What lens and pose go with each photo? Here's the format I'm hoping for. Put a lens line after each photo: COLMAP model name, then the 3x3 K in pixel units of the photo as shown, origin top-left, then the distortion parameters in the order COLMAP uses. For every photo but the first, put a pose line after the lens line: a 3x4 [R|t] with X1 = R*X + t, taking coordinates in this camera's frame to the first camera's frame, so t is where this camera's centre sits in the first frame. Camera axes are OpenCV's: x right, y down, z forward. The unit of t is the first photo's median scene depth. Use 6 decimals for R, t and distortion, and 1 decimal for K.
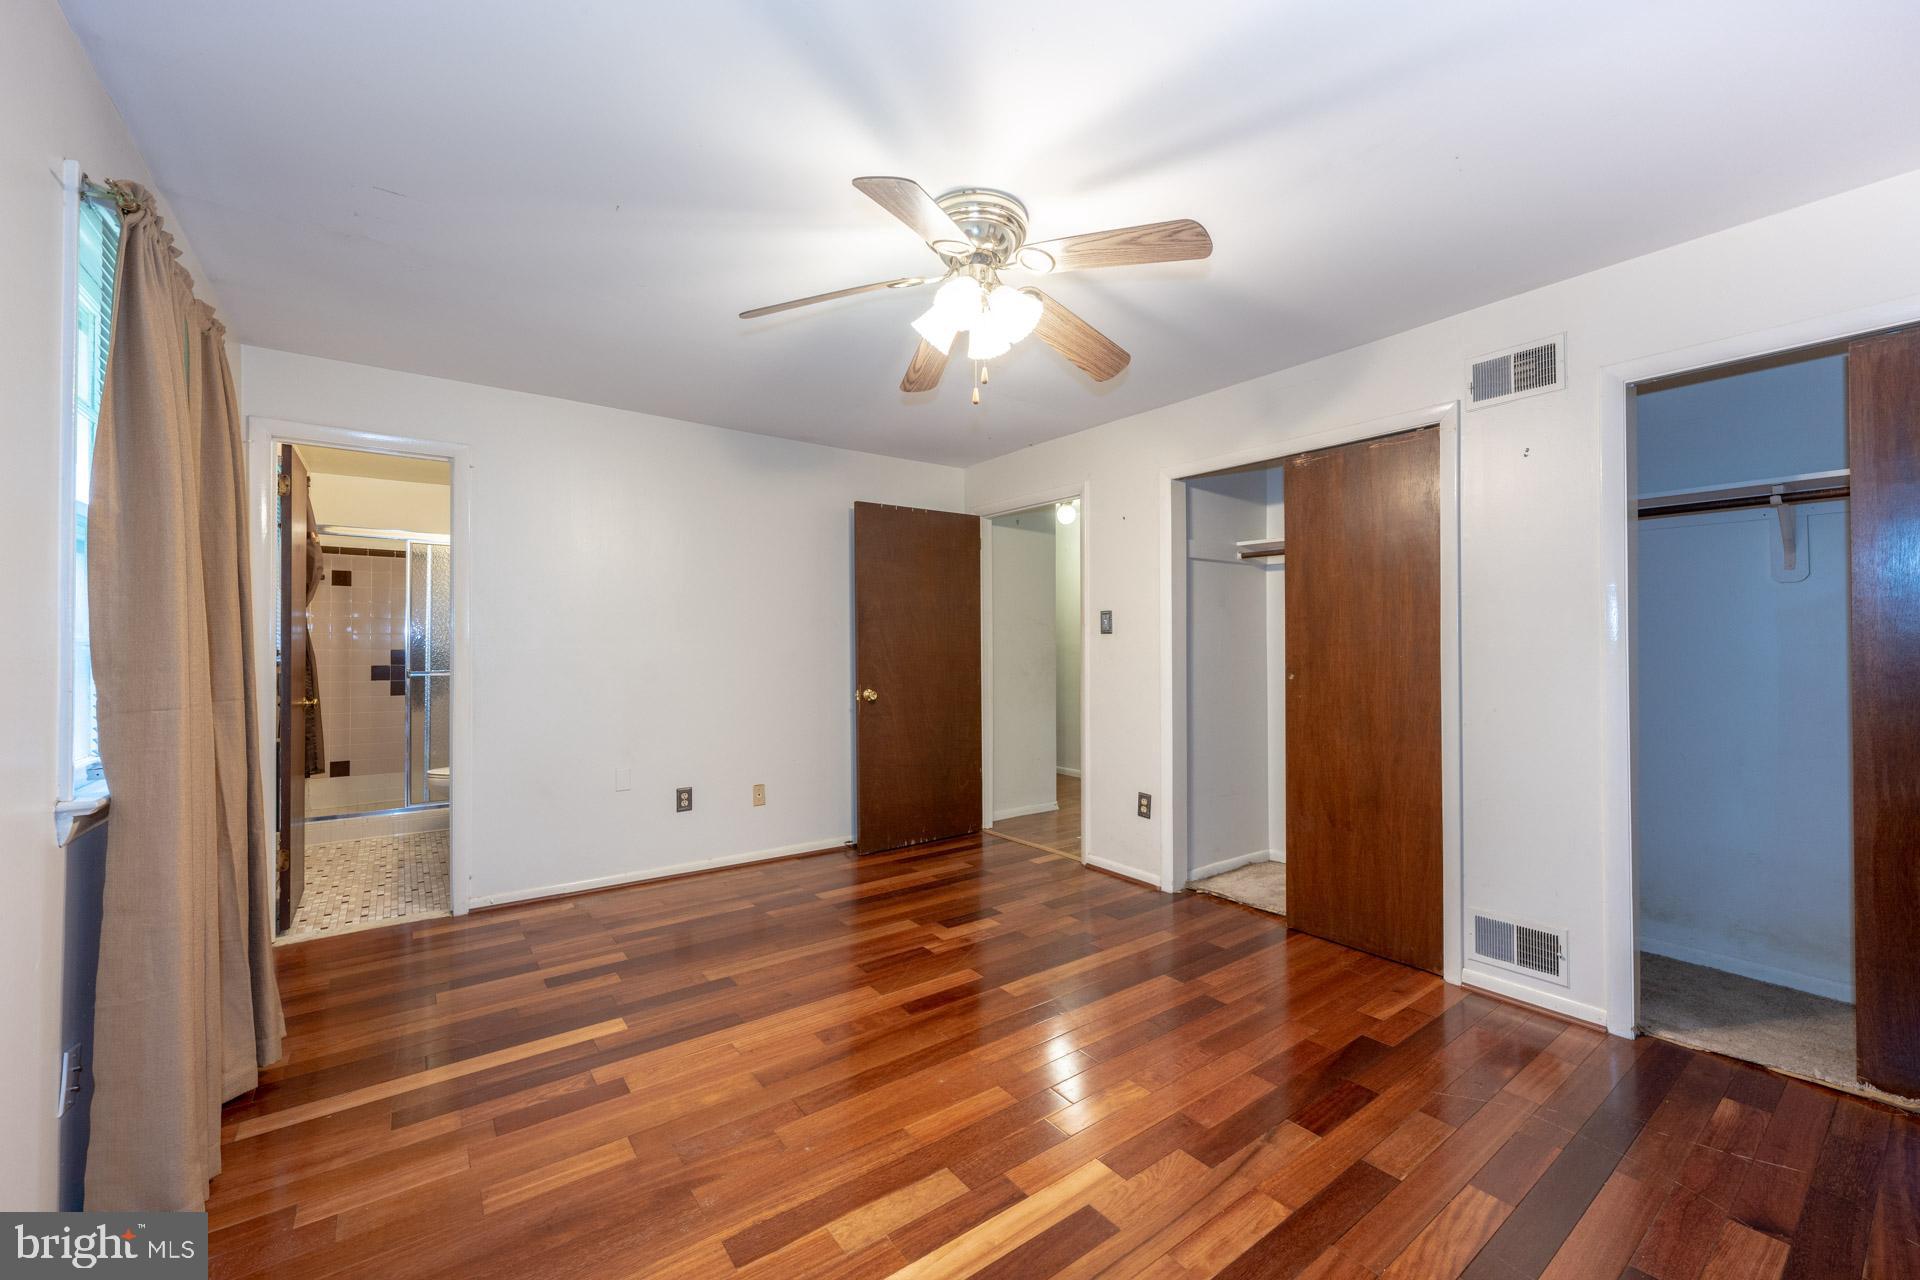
lens RADIAL K [[766.8, 0, 961.0], [0, 766.8, 640.1], [0, 0, 1]] dist [0.000150, -0.000146]
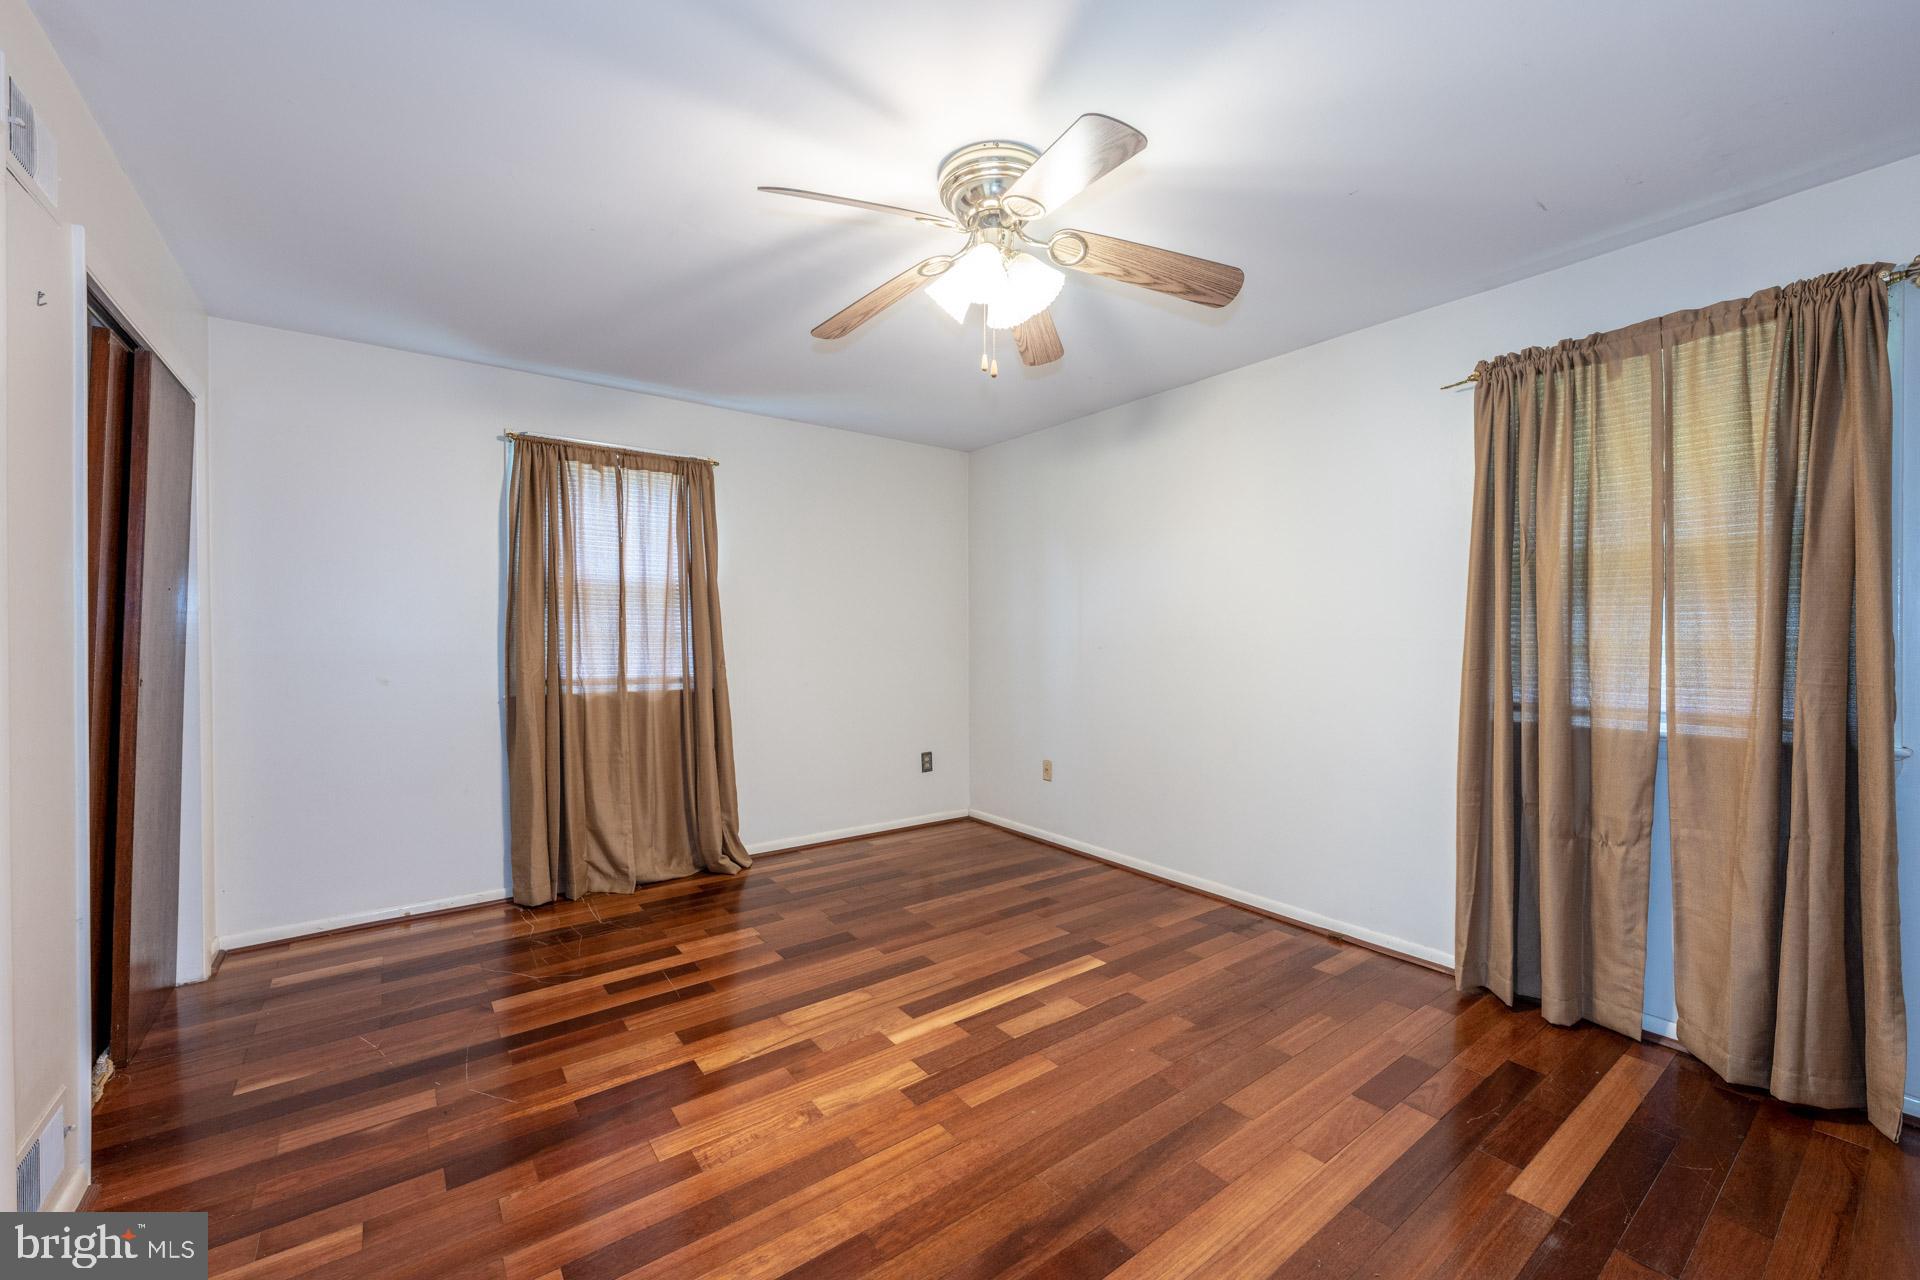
lens RADIAL K [[766.8, 0, 962.8], [0, 766.8, 635.6], [0, 0, 1]] dist [0.000150, -0.000146]
pose [[-0.999980, 0.000795, -0.006225, 0.066340], [0.000740, 0.999962, 0.008743, 0.001130], [0.006232, 0.008738, -0.999942, 2.007347]]
